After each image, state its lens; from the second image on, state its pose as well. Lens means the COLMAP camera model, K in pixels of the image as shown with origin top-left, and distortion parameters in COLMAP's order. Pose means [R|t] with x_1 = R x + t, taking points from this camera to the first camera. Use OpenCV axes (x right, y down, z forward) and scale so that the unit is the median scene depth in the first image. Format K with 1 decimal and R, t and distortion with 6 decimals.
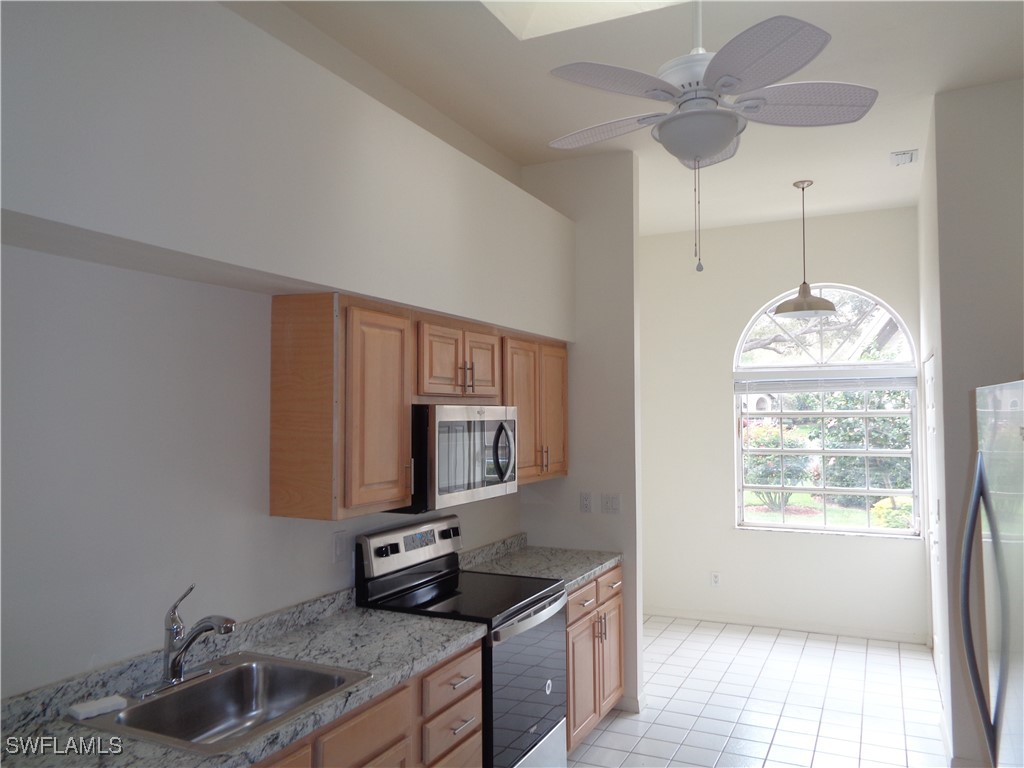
lens RADIAL K [[772.2, 0, 513.1], [0, 772.2, 381.5], [0, 0, 1]] dist [0.006479, 0.004639]
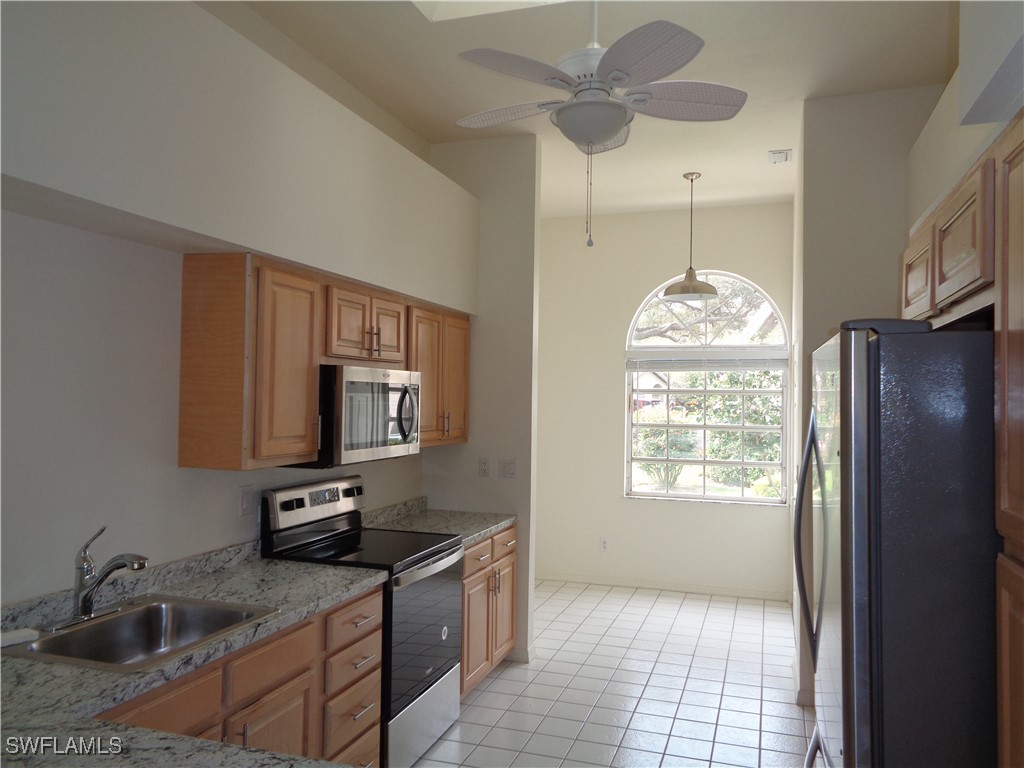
lens RADIAL K [[772.3, 0, 510.0], [0, 772.3, 381.5], [0, 0, 1]] dist [0.006811, 0.002921]
pose [[0.992415, 0.021894, 0.120969, -0.001502], [-0.024467, 0.999504, 0.019830, 0.025721], [-0.120475, -0.022639, 0.992458, -0.072303]]
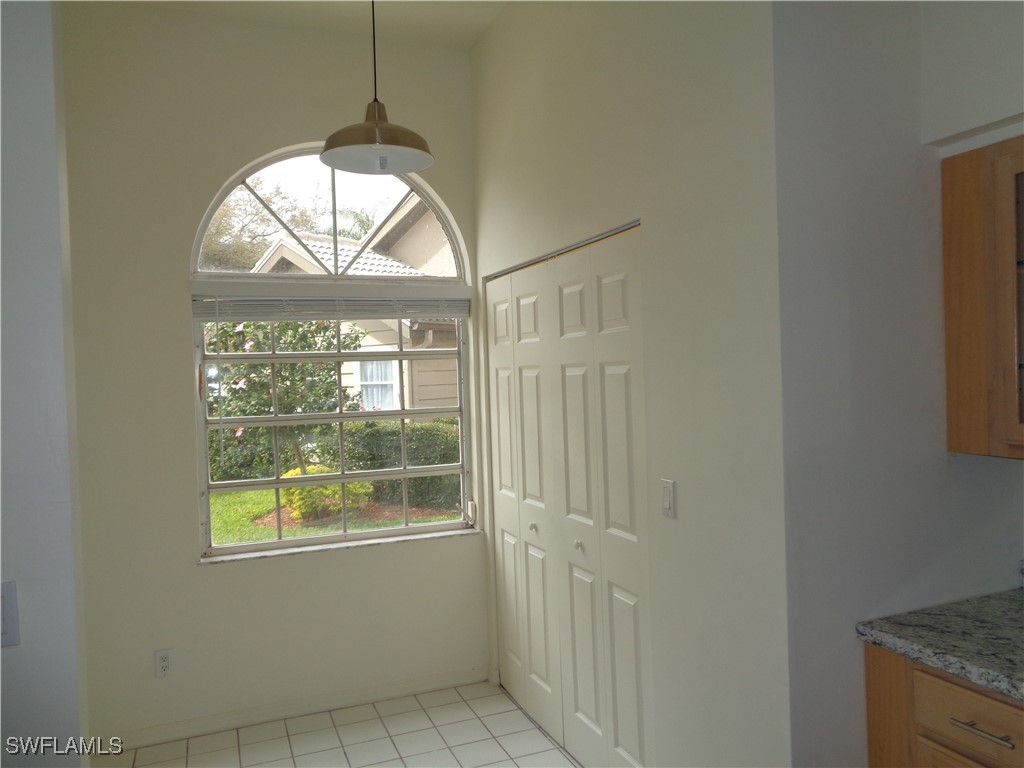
lens RADIAL K [[778.2, 0, 508.9], [0, 778.2, 386.9], [0, 0, 1]] dist [0.005793, -0.002161]
pose [[0.678942, -0.029678, 0.733592, 0.064450], [-0.003350, 0.999047, 0.043518, 0.076909], [-0.734185, -0.032004, 0.678195, 0.927200]]
